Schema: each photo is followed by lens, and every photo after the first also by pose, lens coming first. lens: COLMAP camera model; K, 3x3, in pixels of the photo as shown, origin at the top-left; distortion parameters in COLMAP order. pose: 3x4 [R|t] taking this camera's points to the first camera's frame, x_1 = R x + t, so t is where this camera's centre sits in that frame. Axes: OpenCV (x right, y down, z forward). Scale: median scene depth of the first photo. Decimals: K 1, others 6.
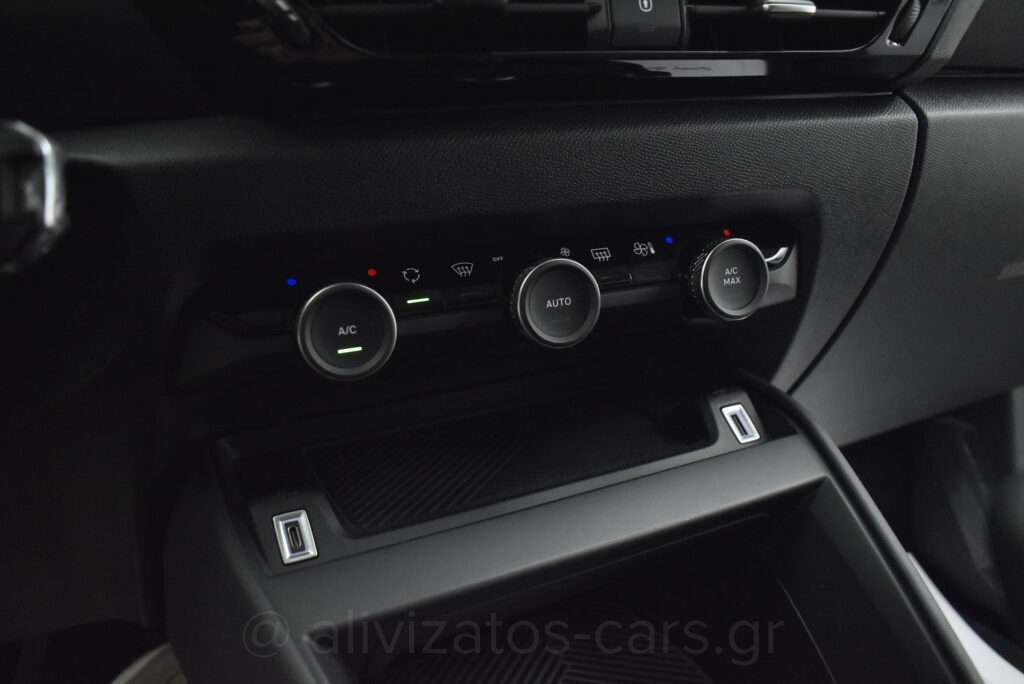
lens RADIAL K [[792.5, 0, 512.0], [0, 792.5, 342.0], [0, 0, 1]] dist [-0.102694, 0.011733]
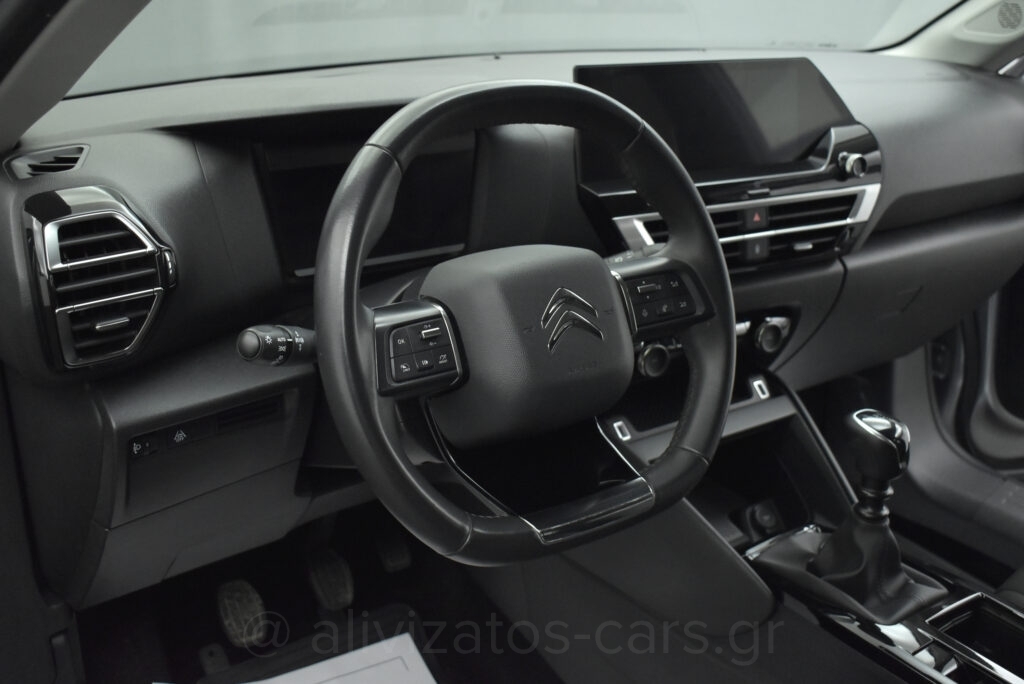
lens RADIAL K [[1136.5, 0, 512.0], [0, 1136.5, 342.0], [0, 0, 1]] dist [-0.072572, -0.005430]
pose [[0.977610, 0.028680, 0.208461, -1.347098], [-0.054070, 0.991642, 0.117142, -0.461384], [-0.203359, -0.125791, 0.970990, -2.493804]]
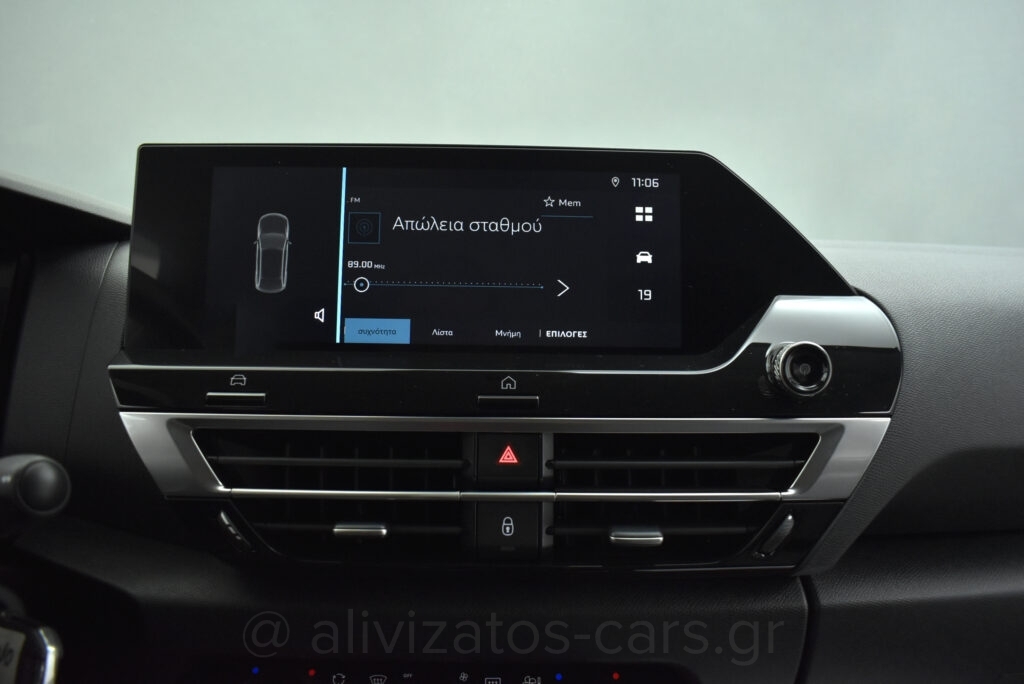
lens RADIAL K [[792.5, 0, 512.0], [0, 792.5, 342.0], [0, 0, 1]] dist [-0.102694, 0.011733]
pose [[0.938611, 0.103558, -0.329068, 0.492833], [-0.152667, 0.980080, -0.127026, -0.491496], [0.309359, 0.169466, 0.935724, -0.238804]]
